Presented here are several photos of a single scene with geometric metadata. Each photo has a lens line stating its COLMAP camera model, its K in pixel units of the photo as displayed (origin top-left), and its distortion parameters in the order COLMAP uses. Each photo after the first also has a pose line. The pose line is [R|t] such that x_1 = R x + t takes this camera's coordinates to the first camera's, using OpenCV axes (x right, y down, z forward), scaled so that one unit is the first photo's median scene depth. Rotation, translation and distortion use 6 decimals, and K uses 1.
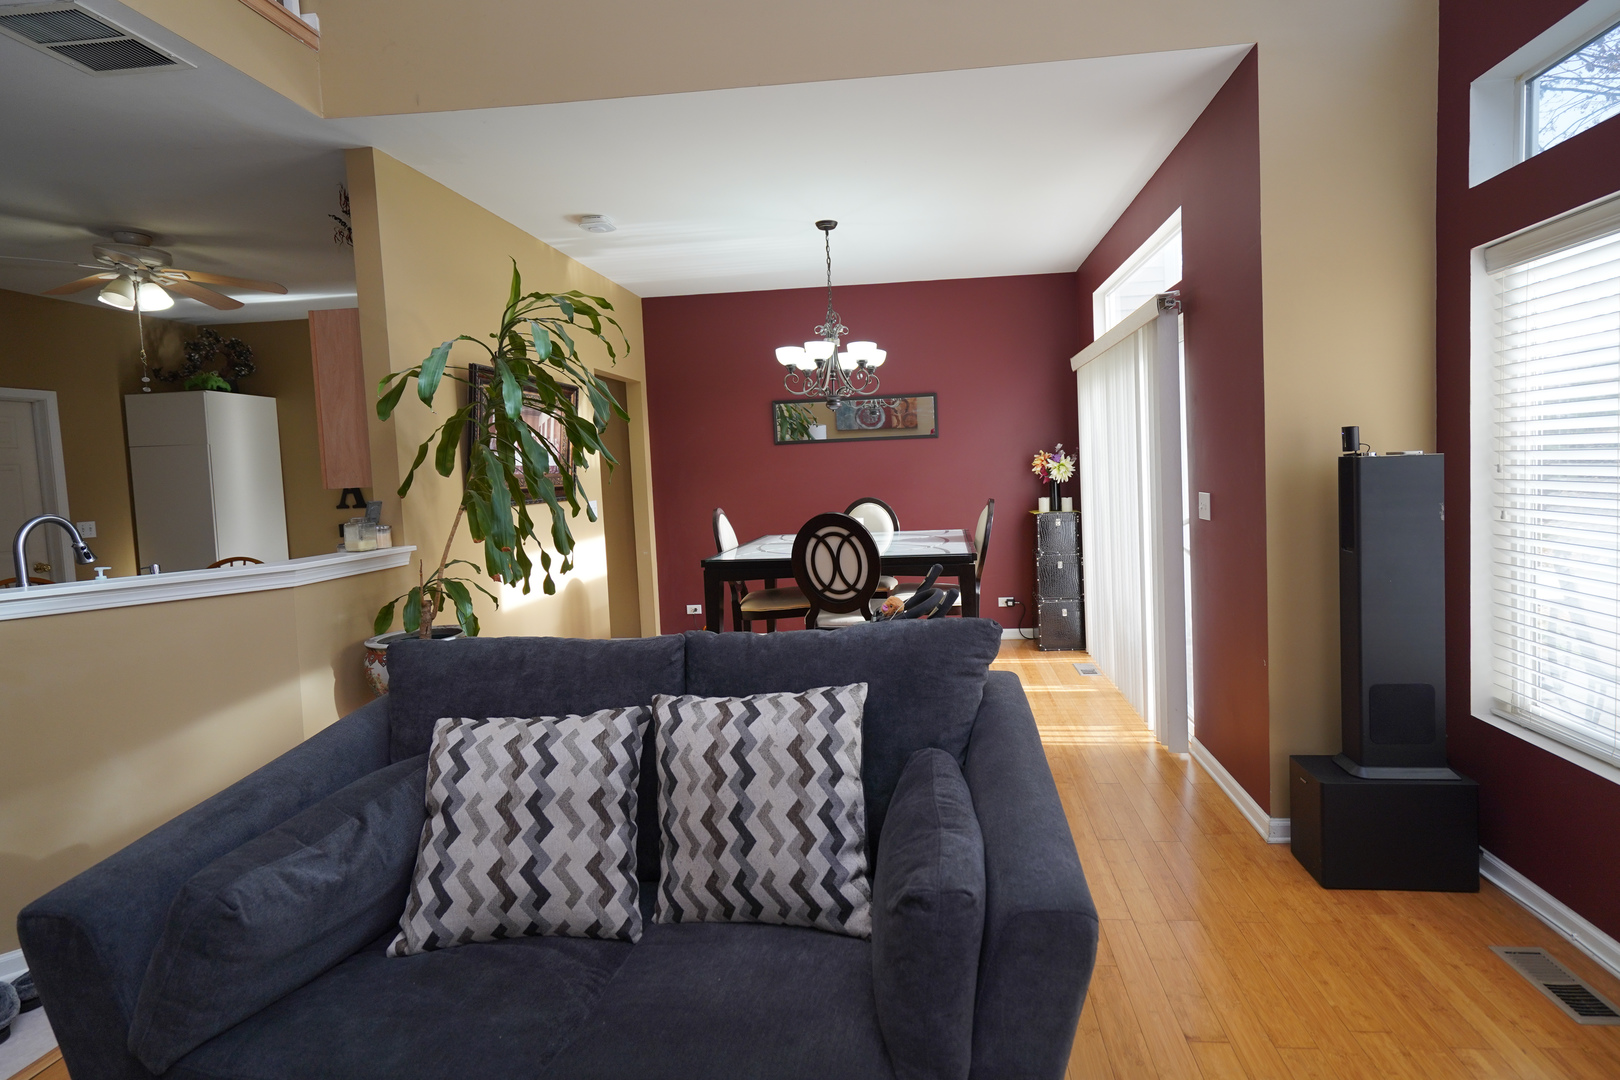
lens RADIAL K [[769.6, 0, 862.7], [0, 769.6, 504.6], [0, 0, 1]] dist [0.002503, 0.001478]
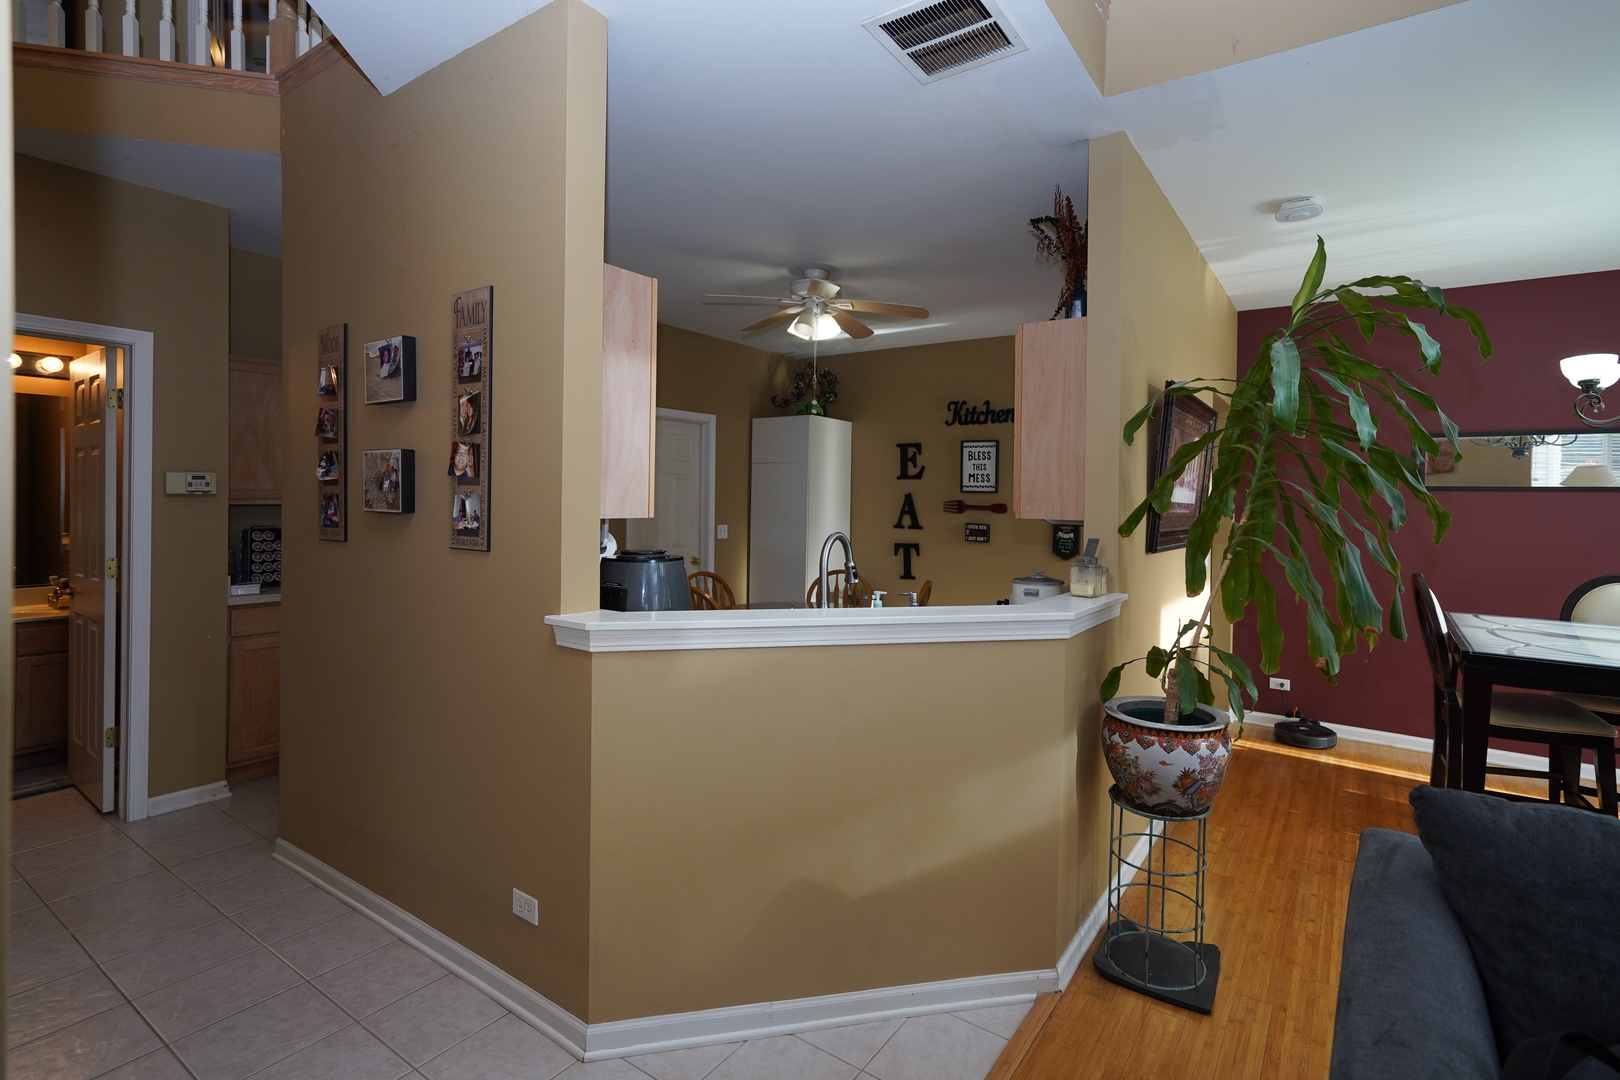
lens RADIAL K [[769.6, 0, 862.7], [0, 769.6, 504.6], [0, 0, 1]] dist [0.002503, 0.001478]
pose [[0.875682, 0.060041, -0.479141, -0.269992], [-0.079135, 0.996669, -0.019736, -0.002841], [0.476359, 0.055199, 0.877516, 0.073551]]
